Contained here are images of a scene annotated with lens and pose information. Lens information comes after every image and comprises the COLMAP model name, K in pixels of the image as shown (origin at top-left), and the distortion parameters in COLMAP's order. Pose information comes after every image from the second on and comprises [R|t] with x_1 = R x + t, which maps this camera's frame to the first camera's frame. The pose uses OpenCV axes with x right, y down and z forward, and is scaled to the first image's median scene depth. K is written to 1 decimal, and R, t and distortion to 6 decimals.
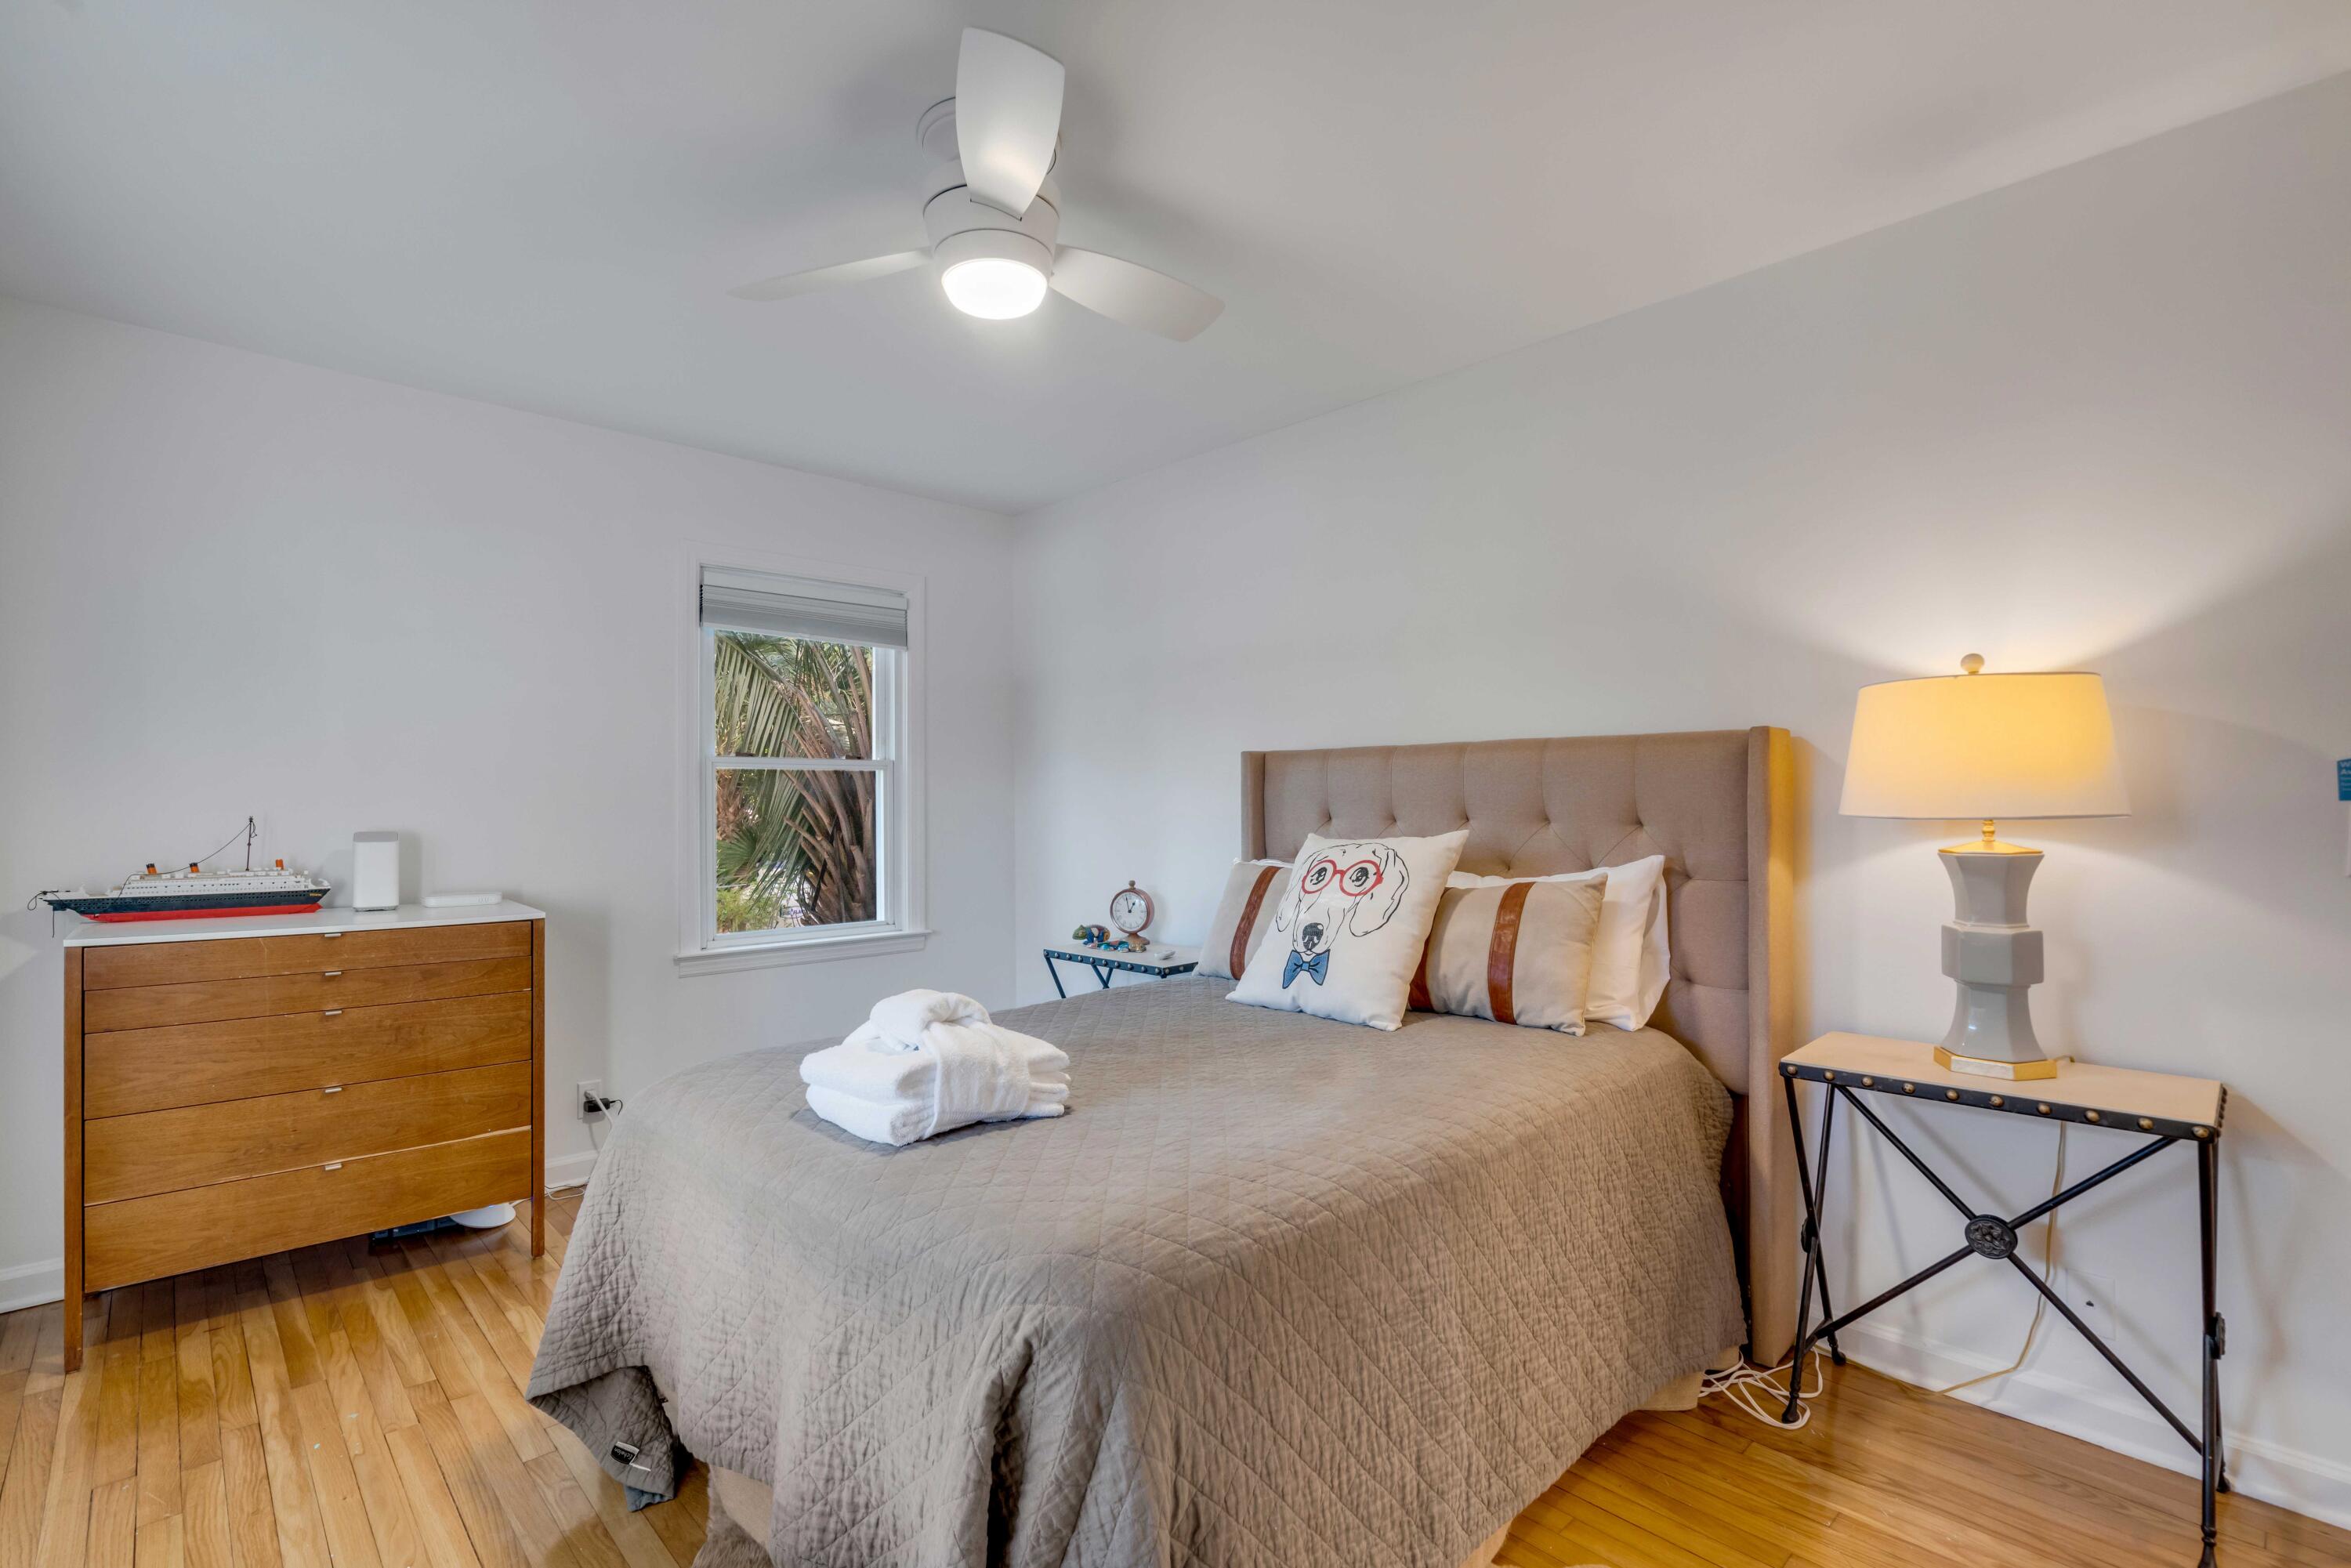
lens RADIAL K [[1084.5, 0, 1167.0], [0, 1084.5, 811.5], [0, 0, 1]] dist [0.002789, 0.001290]
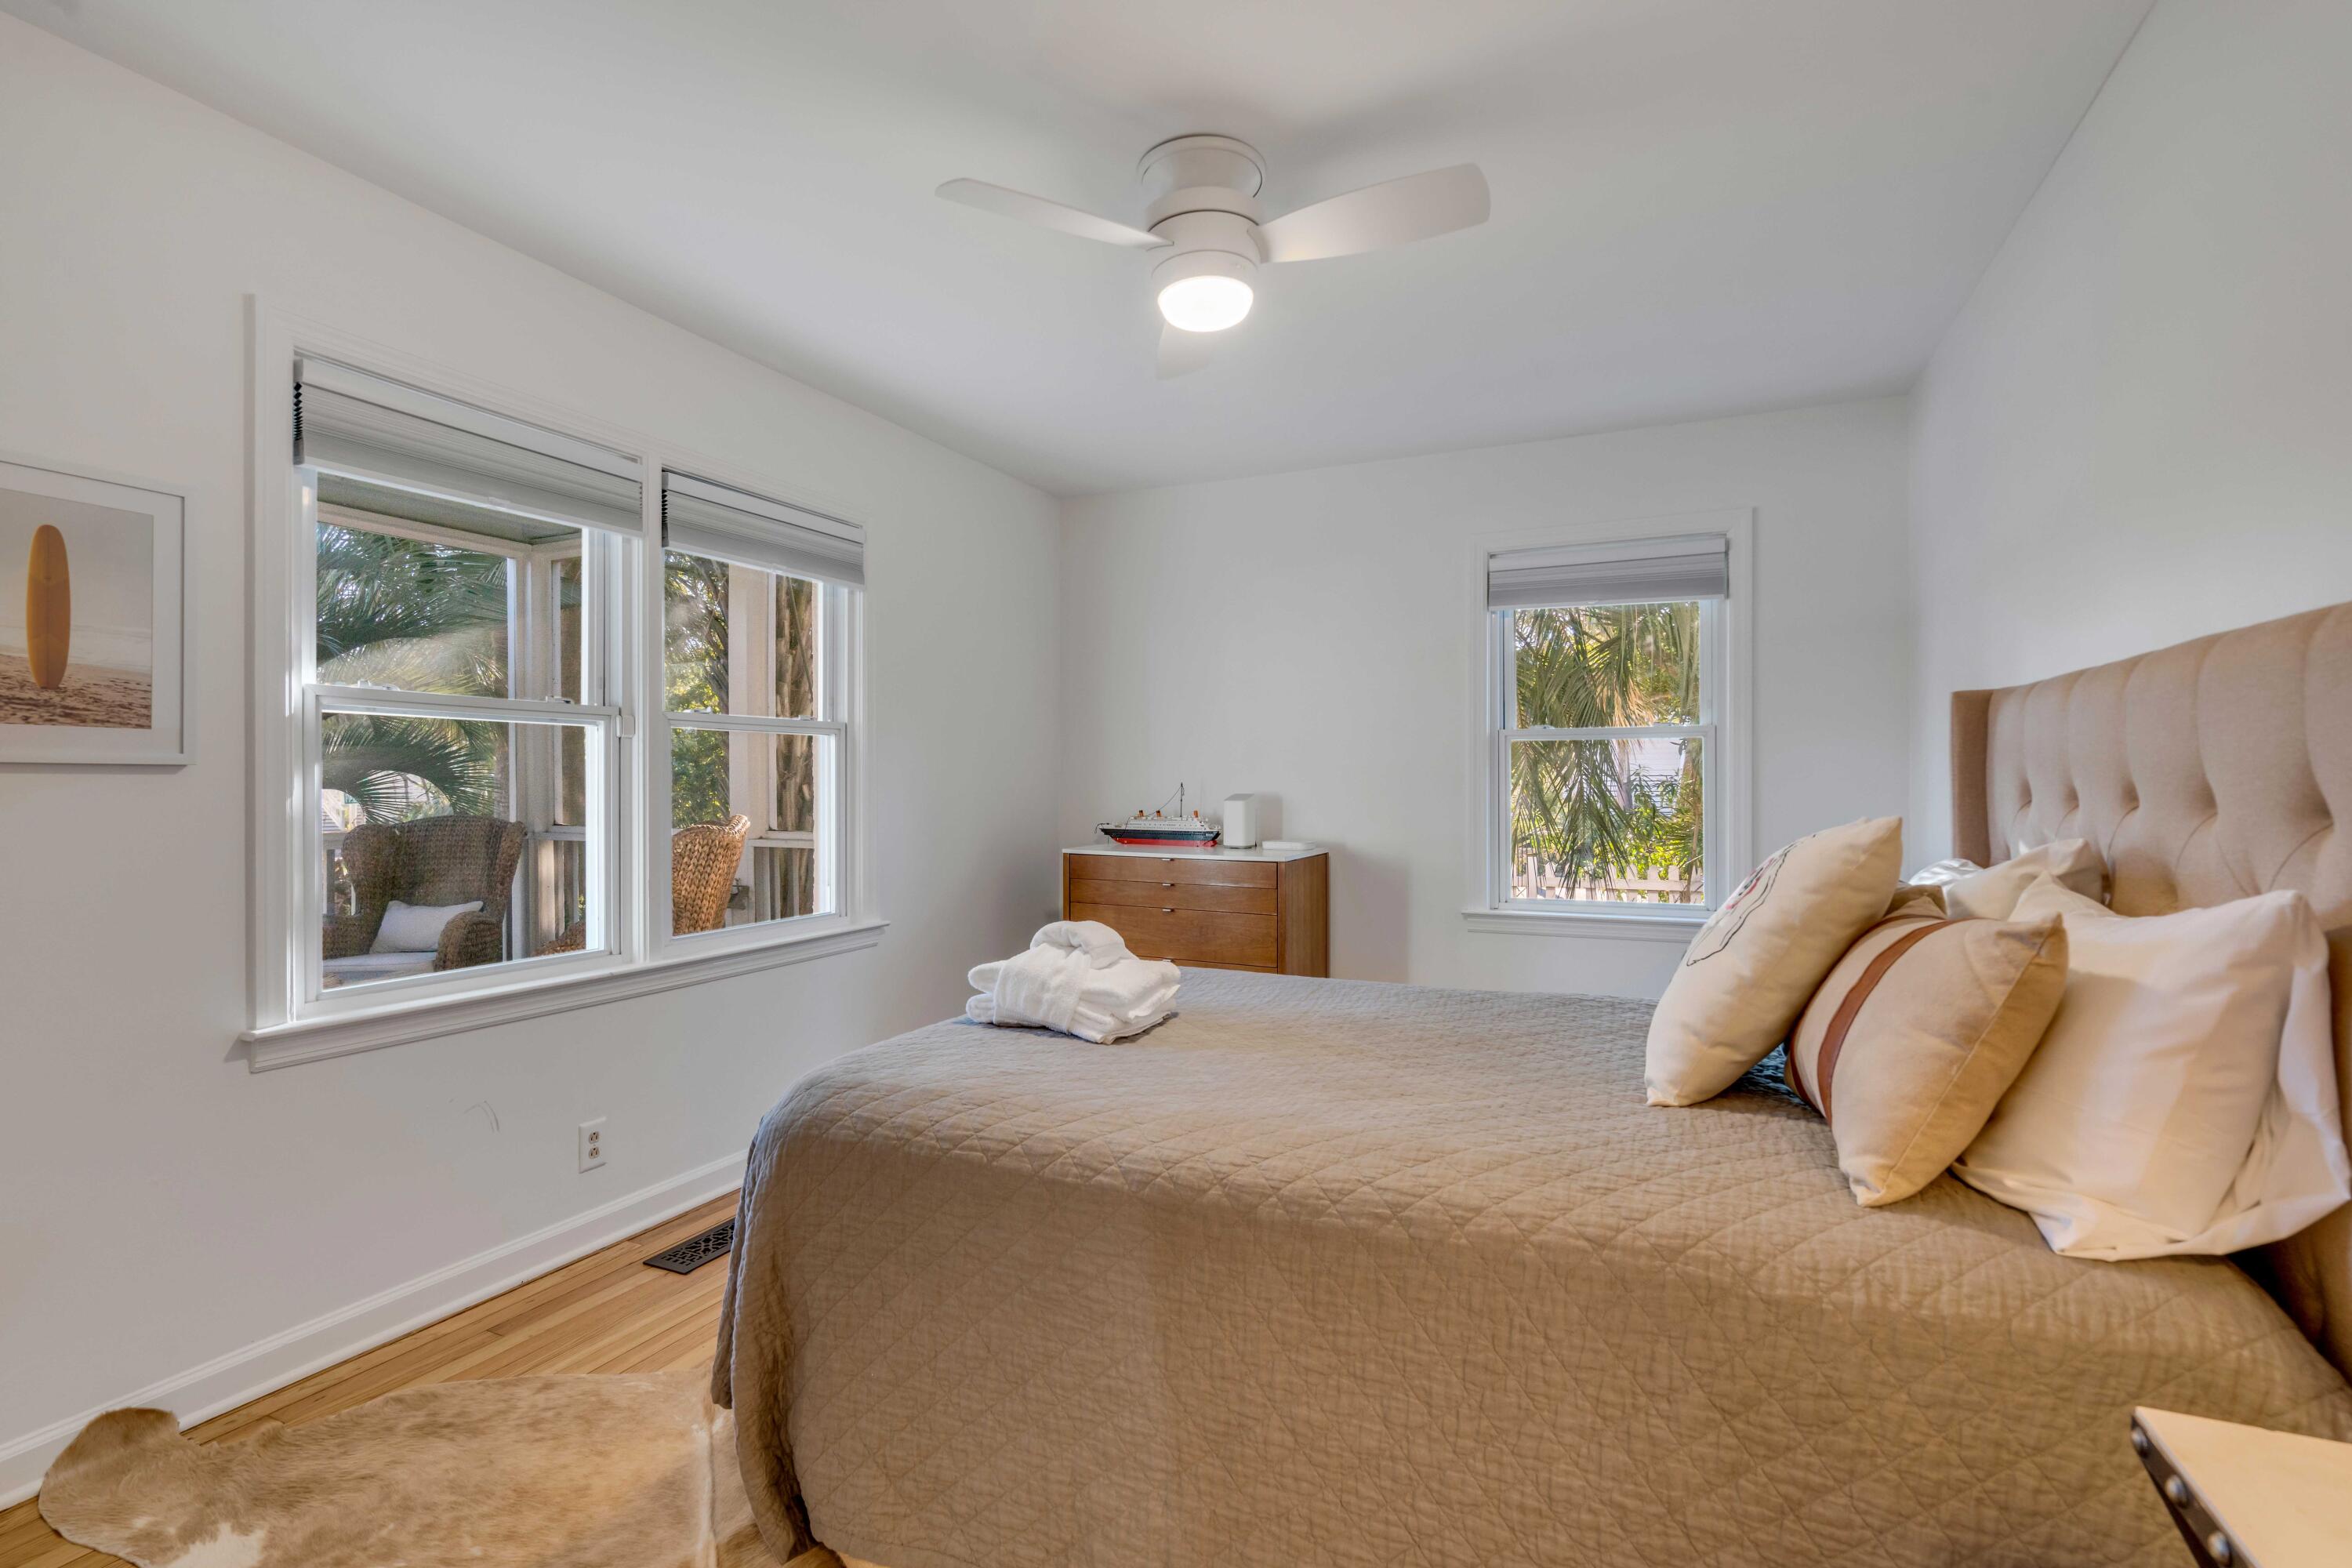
lens RADIAL K [[1085.0, 0, 1167.5], [0, 1085.0, 811.6], [0, 0, 1]] dist [0.002789, 0.001290]
pose [[0.376557, 0.029904, -0.925911, 0.644302], [-0.007508, 0.999545, 0.029228, 0.000051], [0.926363, -0.004054, 0.376610, 0.411876]]
